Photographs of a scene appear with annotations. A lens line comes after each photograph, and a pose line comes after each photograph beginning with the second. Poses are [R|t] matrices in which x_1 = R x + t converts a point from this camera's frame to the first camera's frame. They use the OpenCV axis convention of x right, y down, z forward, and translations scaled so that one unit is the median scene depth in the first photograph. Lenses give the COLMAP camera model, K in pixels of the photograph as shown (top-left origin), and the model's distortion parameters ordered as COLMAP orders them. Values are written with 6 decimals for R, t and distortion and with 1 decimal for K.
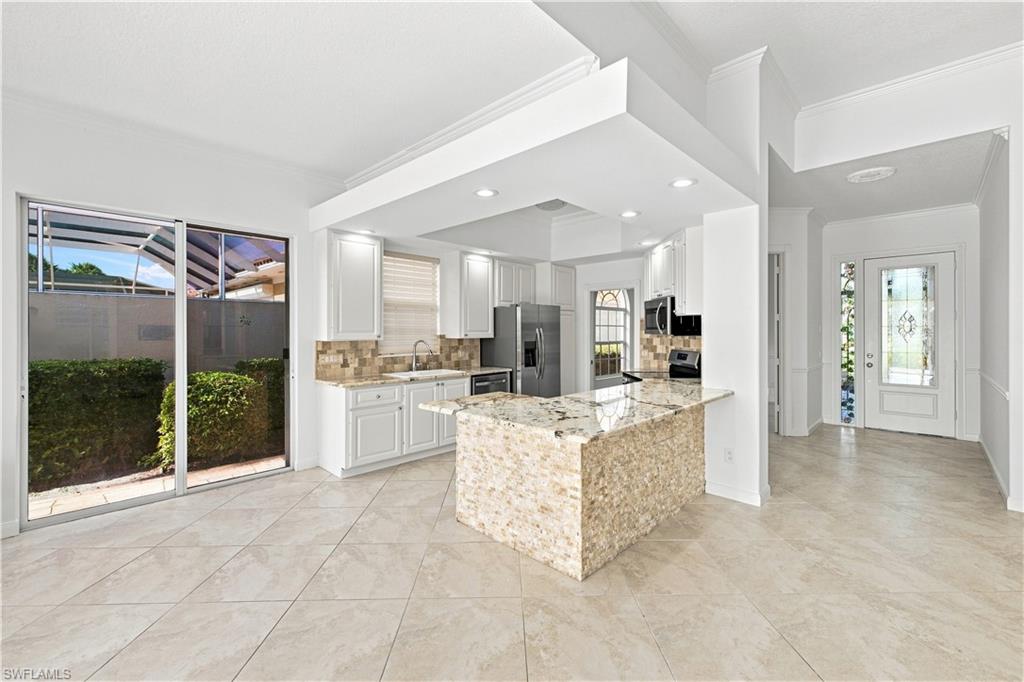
lens RADIAL K [[431.8, 0, 515.9], [0, 431.8, 331.4], [0, 0, 1]] dist [0.006098, -0.002966]
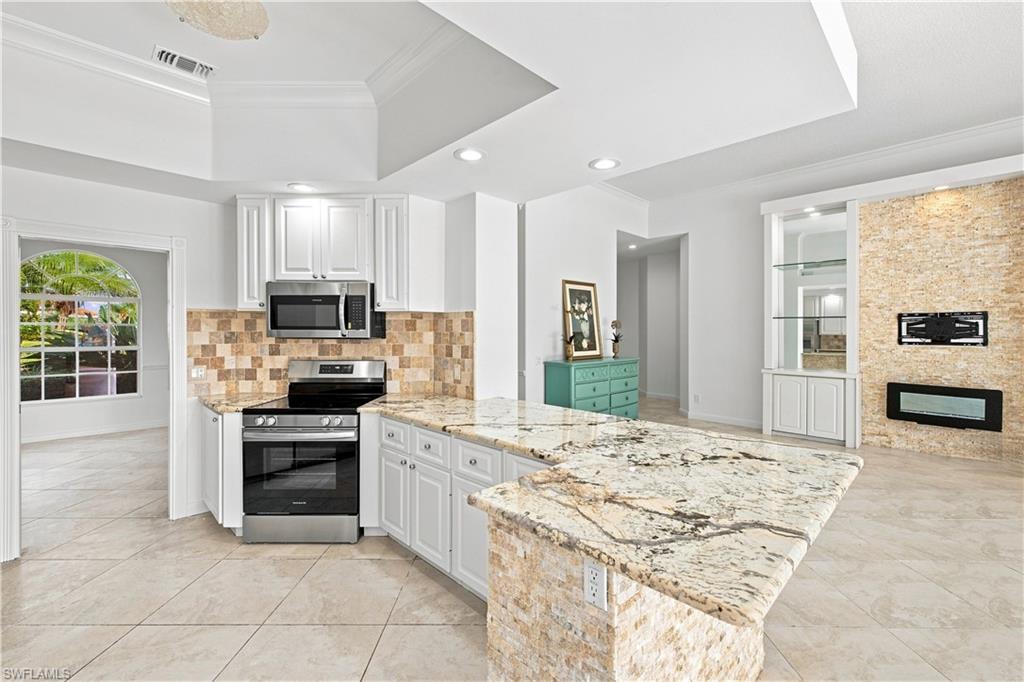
lens RADIAL K [[431.8, 0, 512.6], [0, 431.8, 334.6], [0, 0, 1]] dist [0.006098, -0.002966]
pose [[0.032221, -0.005786, 0.999464, -0.300158], [0.003485, 0.999978, 0.005676, 0.000076], [-0.999475, 0.003301, 0.032241, 0.689786]]
